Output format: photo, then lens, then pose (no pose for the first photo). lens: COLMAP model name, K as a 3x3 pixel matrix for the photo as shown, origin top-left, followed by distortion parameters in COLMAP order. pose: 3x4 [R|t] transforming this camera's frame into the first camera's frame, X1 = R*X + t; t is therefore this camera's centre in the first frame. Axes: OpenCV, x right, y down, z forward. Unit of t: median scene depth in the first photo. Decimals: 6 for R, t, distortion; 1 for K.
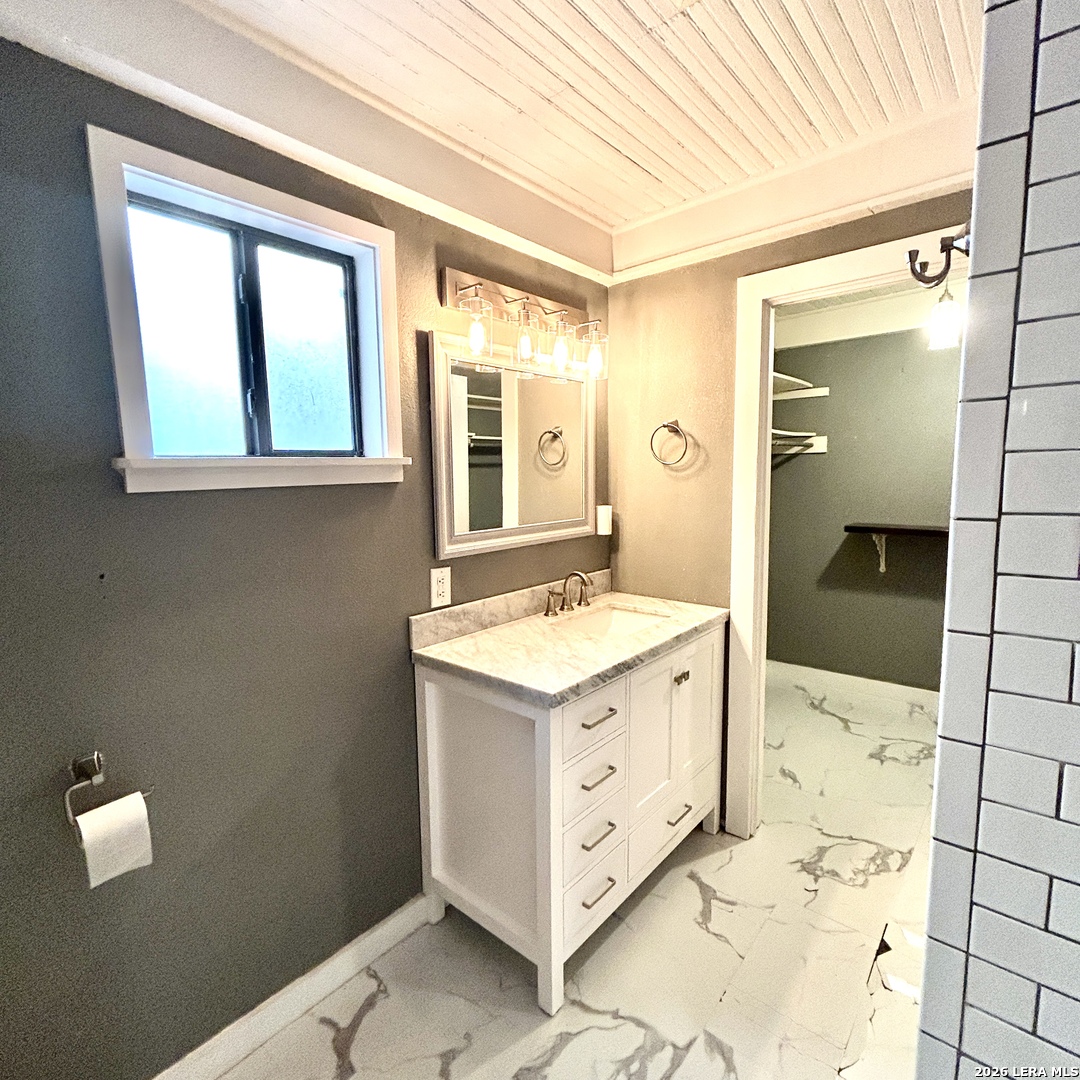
lens RADIAL K [[587.2, 0, 541.5], [0, 587.2, 540.0], [0, 0, 1]] dist [-0.002011, 0.003835]
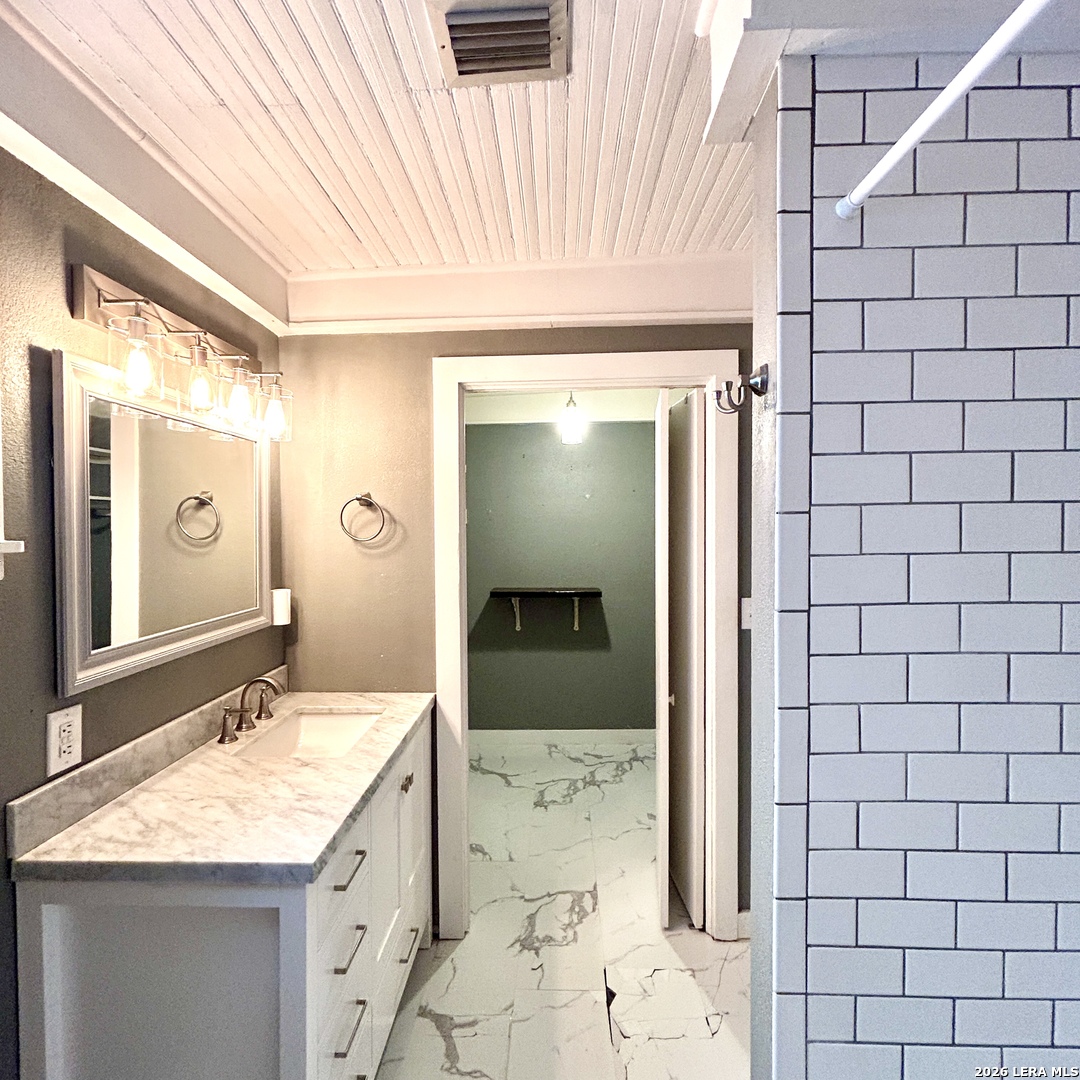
lens RADIAL K [[587.2, 0, 541.5], [0, 587.2, 540.0], [0, 0, 1]] dist [-0.002011, 0.003835]
pose [[0.778929, -0.004256, 0.627098, -0.166440], [0.068961, 0.994494, -0.078908, -0.049120], [-0.623309, 0.104709, 0.774933, 0.155389]]
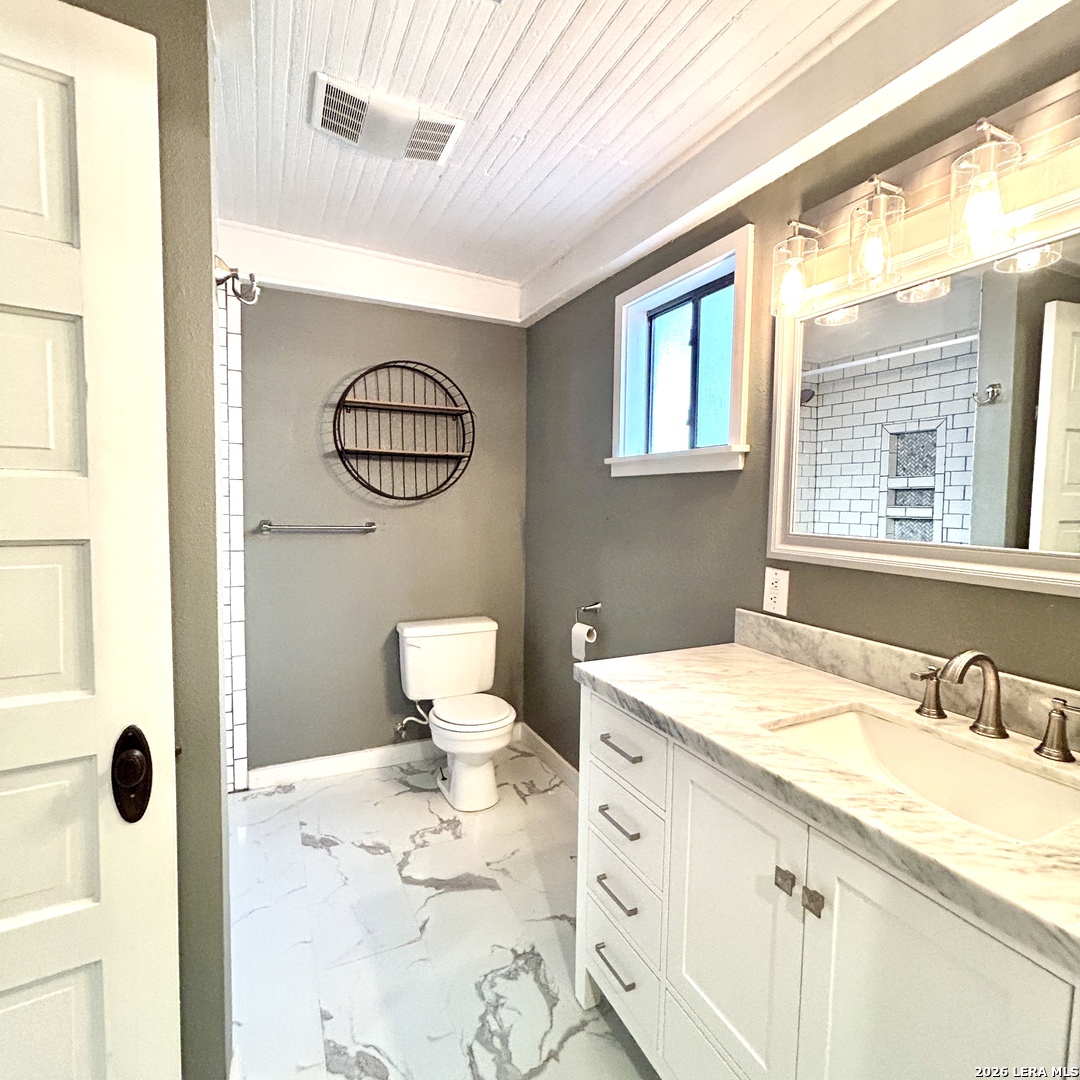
lens RADIAL K [[568.5, 0, 540.0], [0, 568.5, 540.0], [0, 0, 1]] dist [-0.003129, 0.000492]
pose [[-0.398710, 0.075073, -0.913999, 0.722212], [-0.126625, 0.982591, 0.135944, -0.063274], [0.908293, 0.169938, -0.382262, 0.984921]]
